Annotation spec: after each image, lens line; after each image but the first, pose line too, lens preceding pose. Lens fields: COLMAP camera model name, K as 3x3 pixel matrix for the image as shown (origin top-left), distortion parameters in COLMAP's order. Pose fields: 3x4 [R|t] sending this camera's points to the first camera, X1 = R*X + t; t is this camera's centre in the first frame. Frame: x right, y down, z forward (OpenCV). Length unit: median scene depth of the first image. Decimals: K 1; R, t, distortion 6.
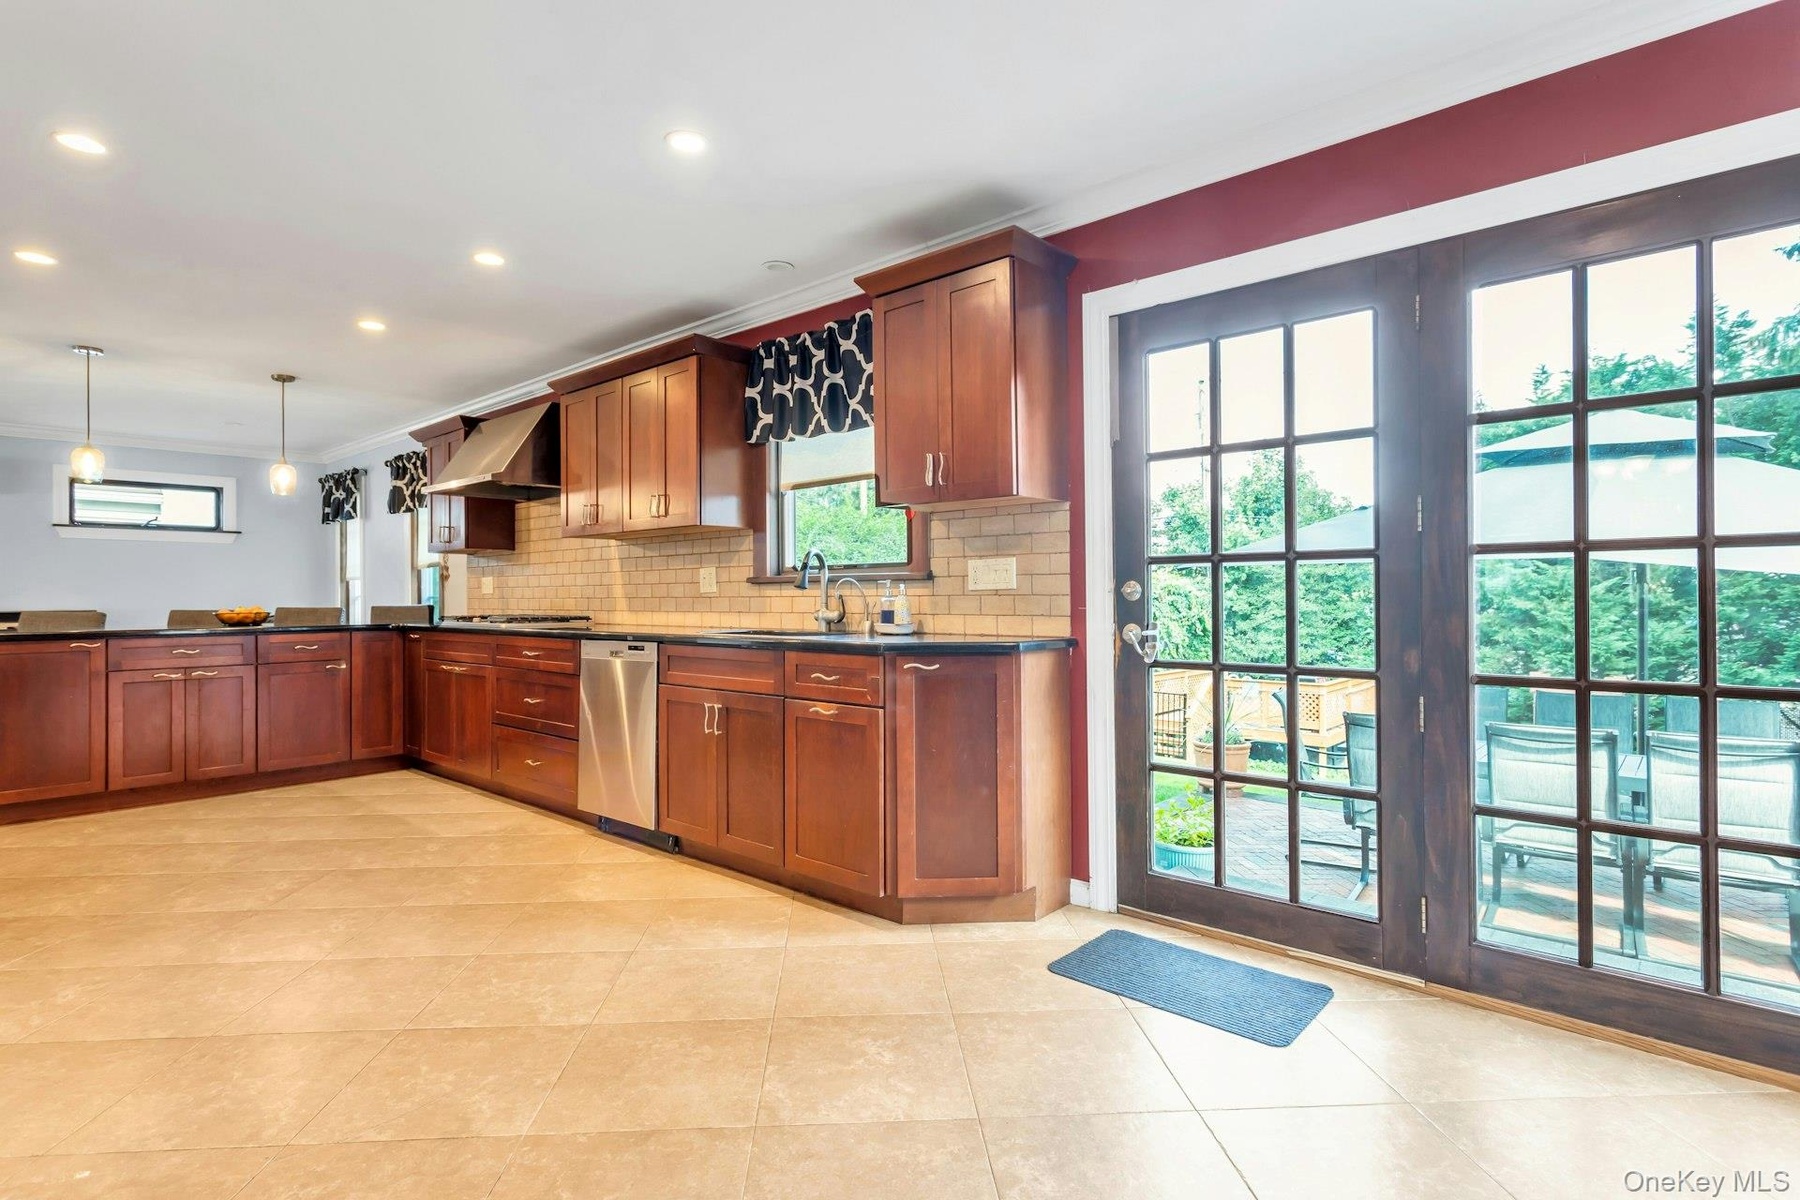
lens RADIAL K [[892.0, 0, 897.8], [0, 892.0, 585.4], [0, 0, 1]] dist [0.006613, 0.000158]
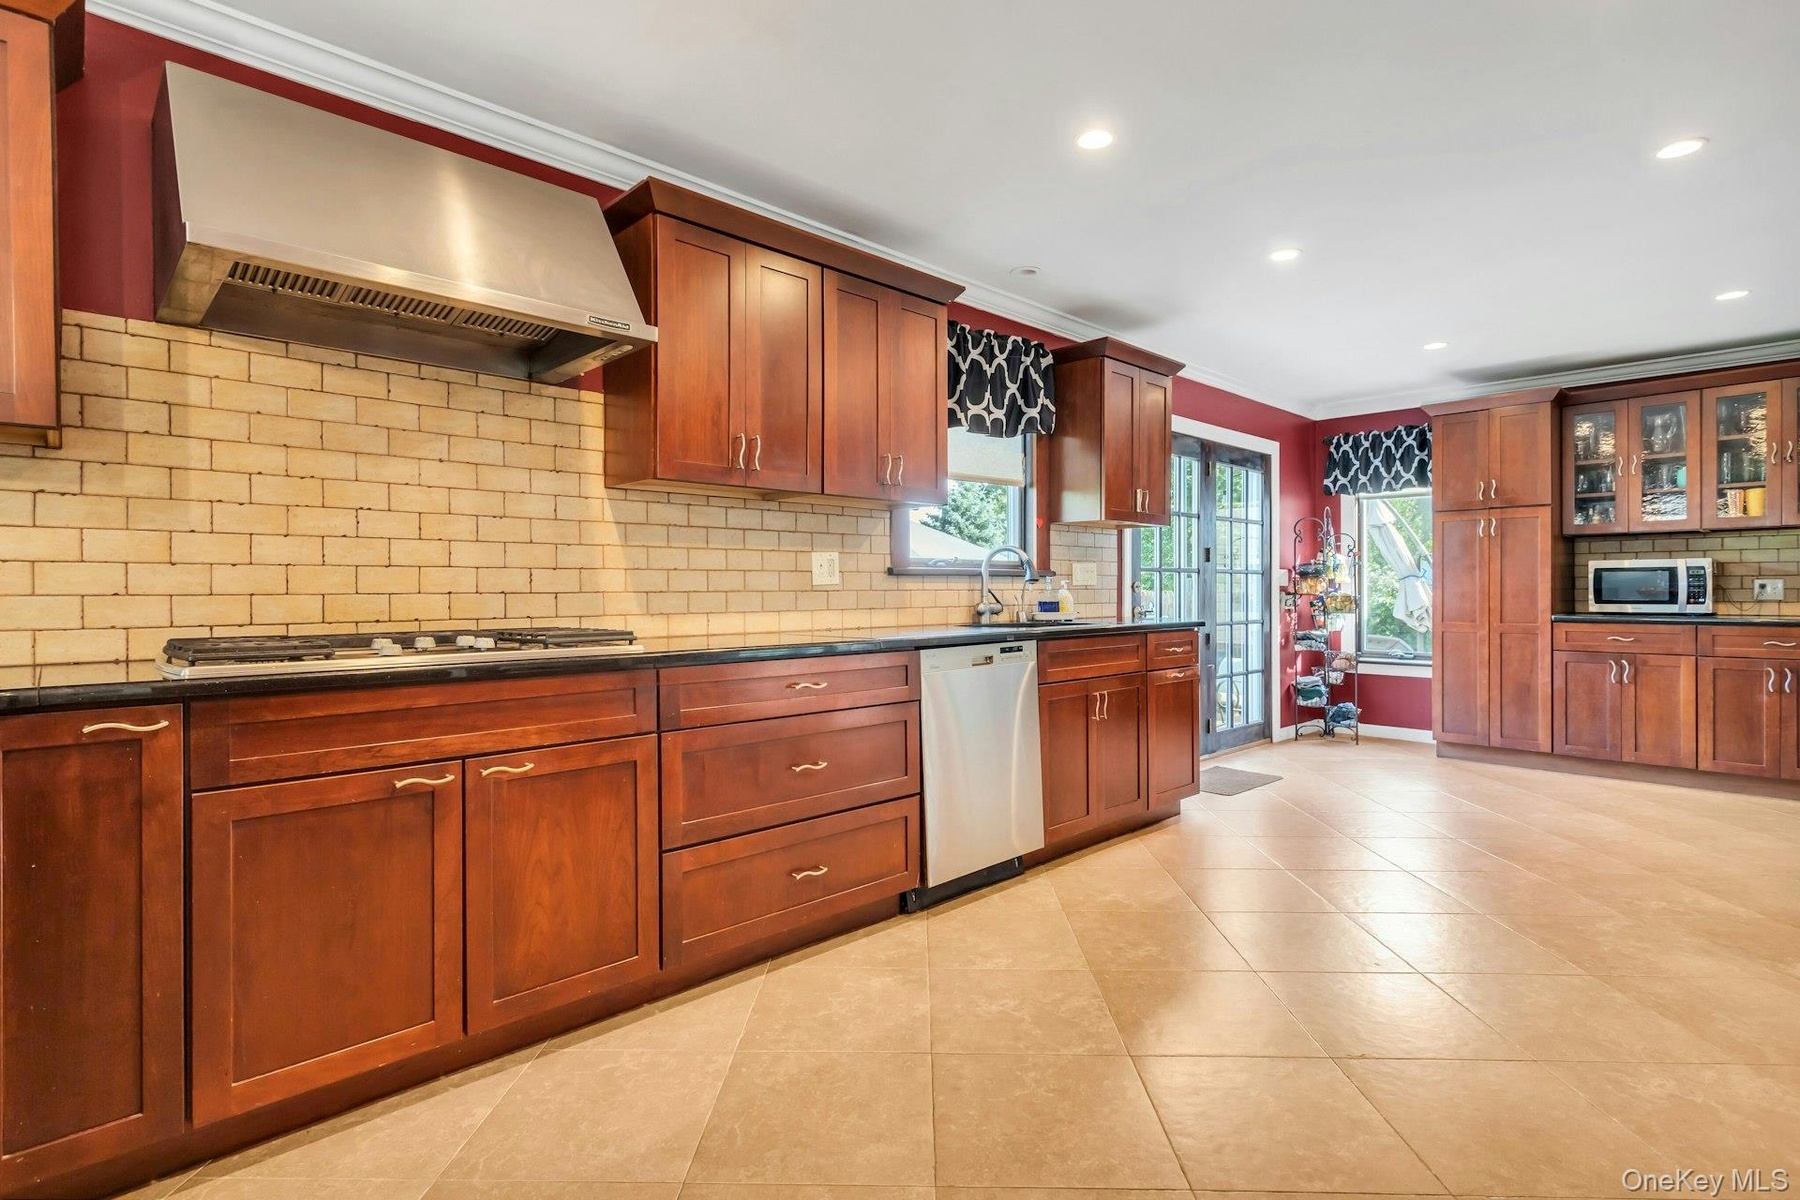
lens RADIAL K [[892.0, 0, 904.5], [0, 892.0, 596.2], [0, 0, 1]] dist [0.006613, 0.000158]
pose [[0.072846, -0.000530, 0.997343, -1.235565], [-0.006731, 0.999977, 0.001023, 0.021307], [-0.997321, -0.006788, 0.072840, 1.126420]]
